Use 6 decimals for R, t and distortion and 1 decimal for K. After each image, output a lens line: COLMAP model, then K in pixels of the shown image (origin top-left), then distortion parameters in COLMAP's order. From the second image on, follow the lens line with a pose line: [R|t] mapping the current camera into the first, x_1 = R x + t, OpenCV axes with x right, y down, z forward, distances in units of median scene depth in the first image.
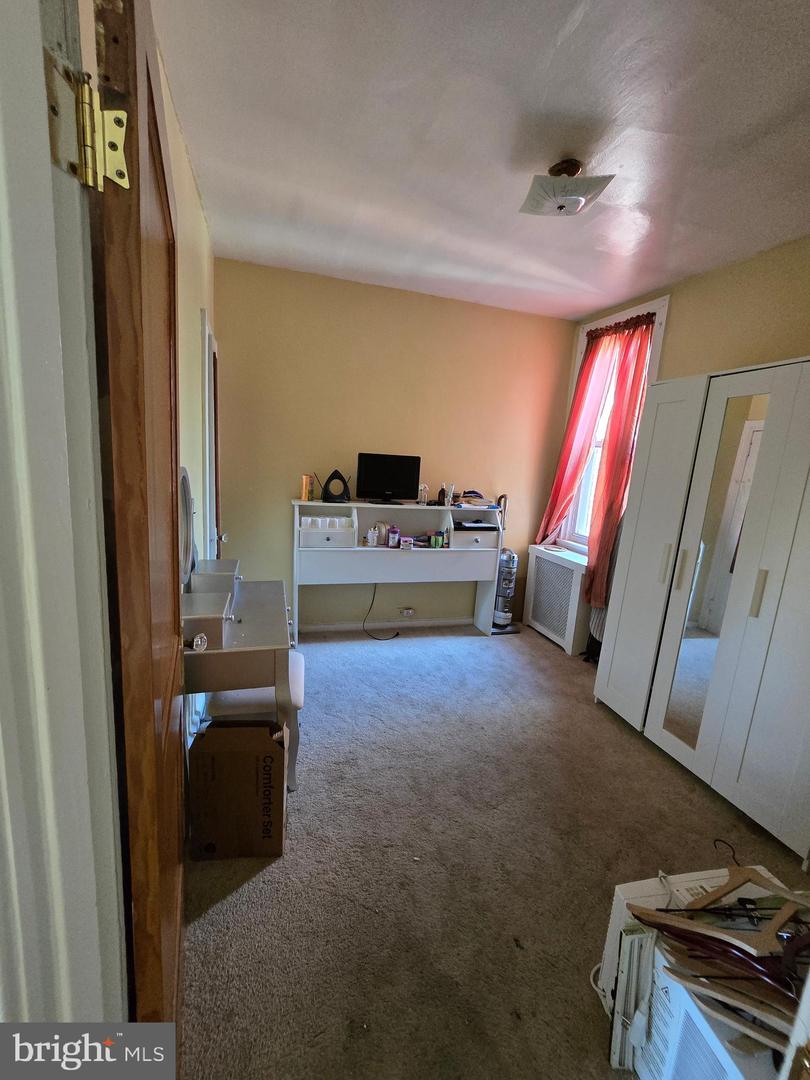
lens RADIAL K [[444.7, 0, 401.4], [0, 444.7, 536.8], [0, 0, 1]] dist [-0.003078, -0.000203]
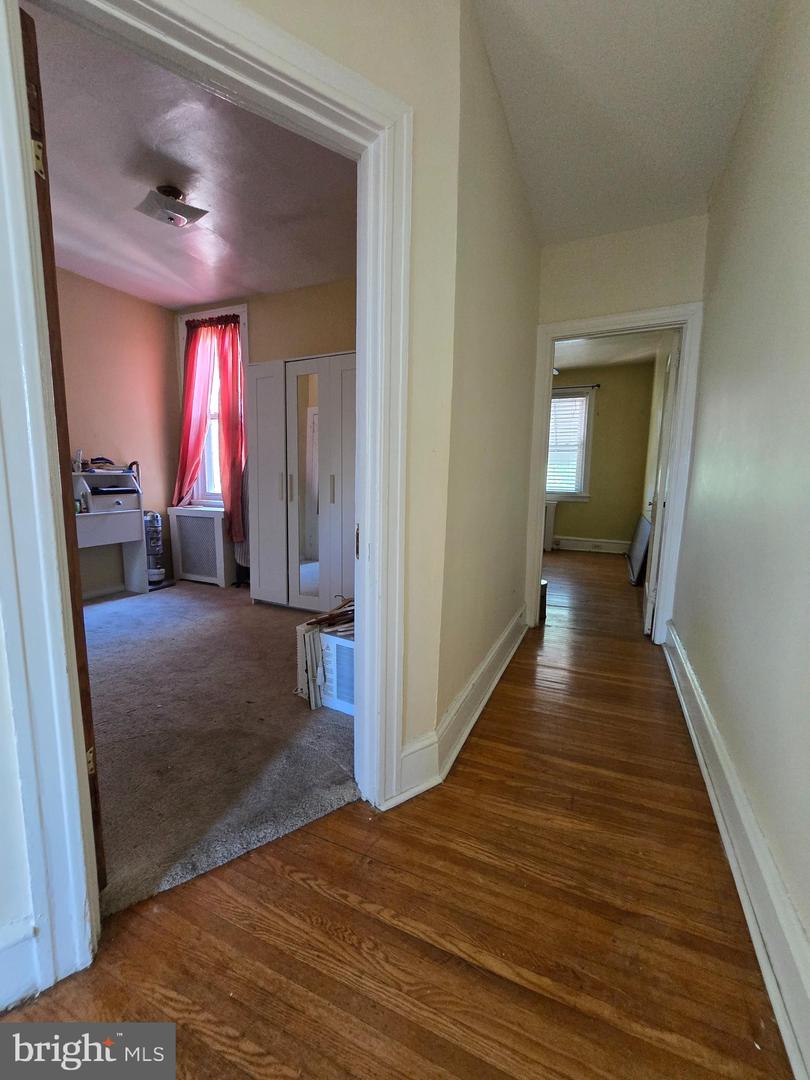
lens RADIAL K [[444.7, 0, 401.4], [0, 444.7, 536.8], [0, 0, 1]] dist [-0.003078, -0.000203]
pose [[0.661525, -0.159559, 0.732752, -0.176877], [0.163554, 0.984279, 0.066673, 0.132766], [-0.731871, 0.075739, 0.677221, -0.200140]]
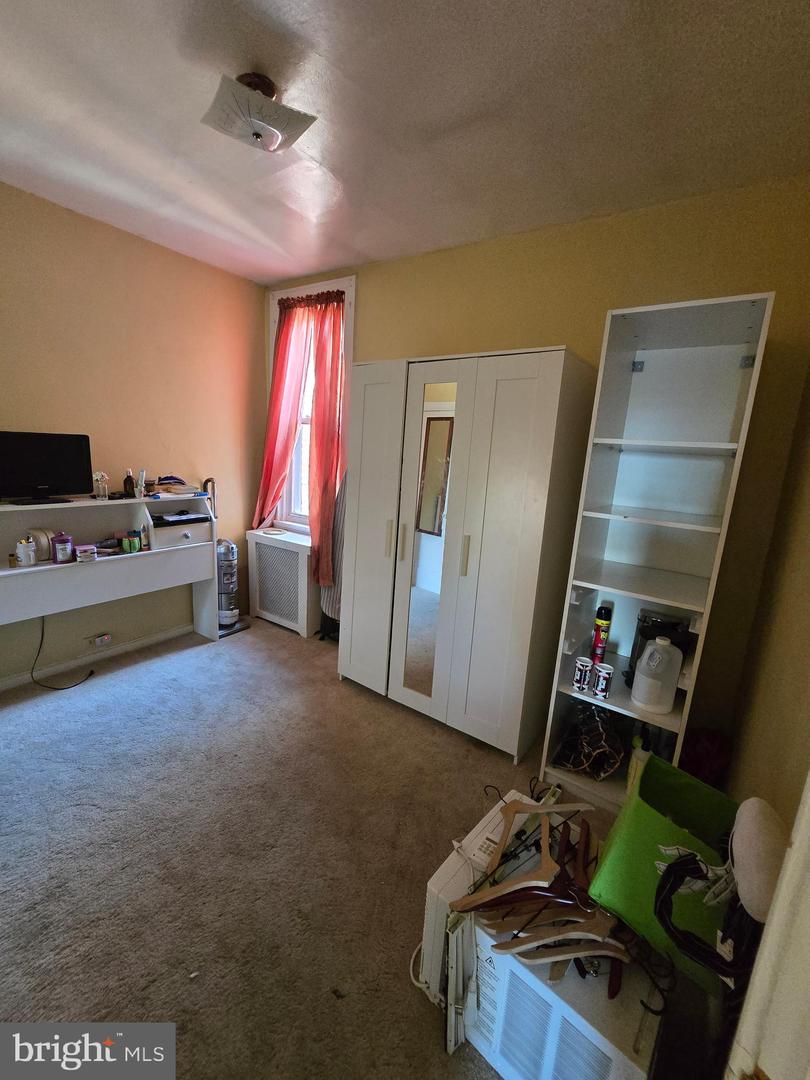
lens RADIAL K [[446.0, 0, 401.9], [0, 446.0, 539.8], [0, 0, 1]] dist [-0.005018, -0.000132]
pose [[0.786170, -0.143990, 0.601002, -0.017267], [0.103837, 0.989430, 0.101221, -0.028350], [-0.609225, -0.017170, 0.792812, 0.091024]]
